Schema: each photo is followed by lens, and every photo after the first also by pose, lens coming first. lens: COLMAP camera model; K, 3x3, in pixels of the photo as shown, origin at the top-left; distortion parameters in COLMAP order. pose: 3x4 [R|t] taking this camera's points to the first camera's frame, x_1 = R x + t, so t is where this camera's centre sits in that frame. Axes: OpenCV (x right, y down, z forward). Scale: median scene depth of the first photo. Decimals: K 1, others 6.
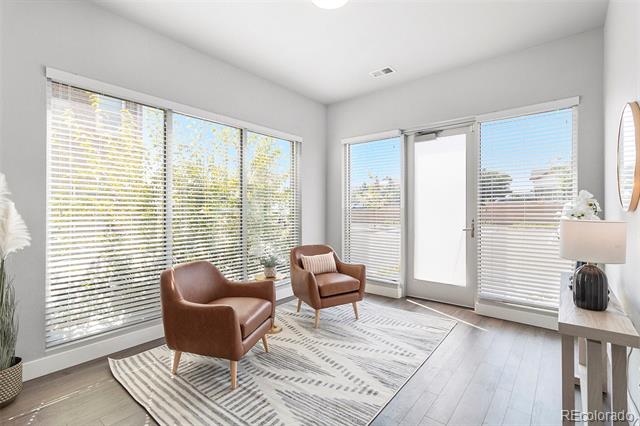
lens RADIAL K [[295.4, 0, 324.3], [0, 295.4, 211.2], [0, 0, 1]] dist [0.013754, 0.000018]
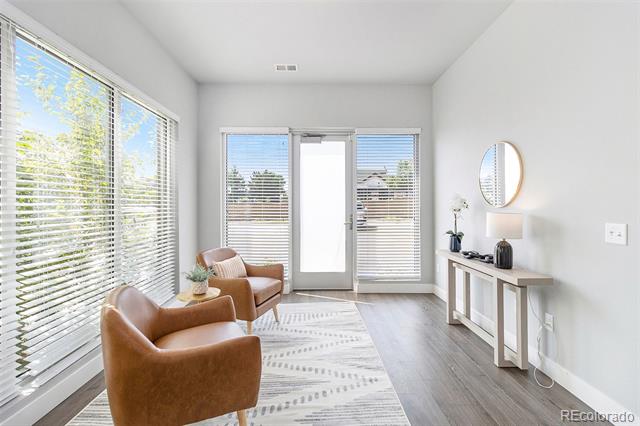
lens RADIAL K [[295.4, 0, 311.4], [0, 295.4, 210.6], [0, 0, 1]] dist [0.013754, 0.000018]
pose [[0.767425, -0.008226, 0.641086, -0.367897], [0.003771, 0.999958, 0.008316, 0.000512], [-0.641128, -0.003964, 0.767424, 0.184024]]
